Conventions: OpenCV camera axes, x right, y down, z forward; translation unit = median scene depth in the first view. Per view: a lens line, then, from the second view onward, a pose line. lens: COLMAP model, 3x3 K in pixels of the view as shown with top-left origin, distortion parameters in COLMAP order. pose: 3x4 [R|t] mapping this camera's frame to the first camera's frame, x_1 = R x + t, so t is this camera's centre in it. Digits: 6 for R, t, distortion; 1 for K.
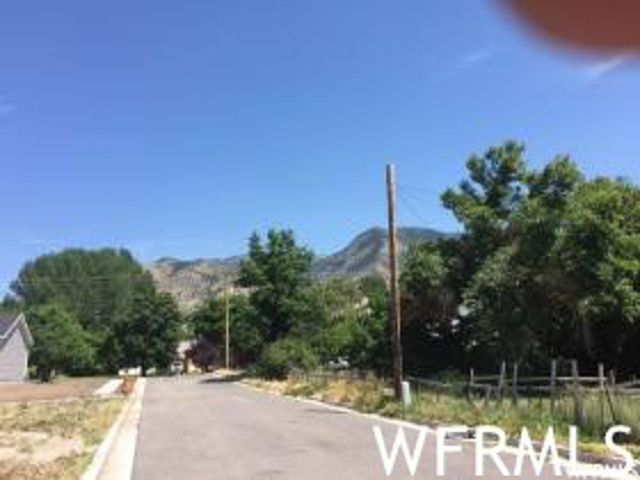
lens RADIAL K [[548.2, 0, 321.1], [0, 548.2, 237.9], [0, 0, 1]] dist [0.078000, -0.092889]
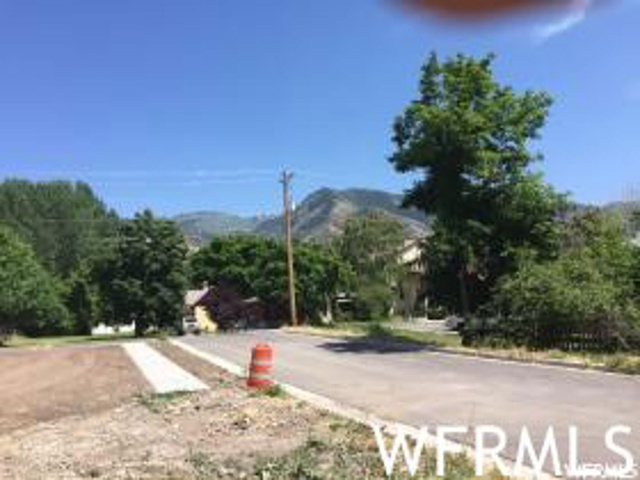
lens RADIAL K [[548.2, 0, 317.7], [0, 548.2, 243.6], [0, 0, 1]] dist [0.078000, -0.092889]
pose [[0.995816, 0.012179, 0.090565, -0.146952], [-0.019471, 0.996600, 0.080064, 0.065832], [-0.089282, -0.081492, 0.992667, 0.269154]]
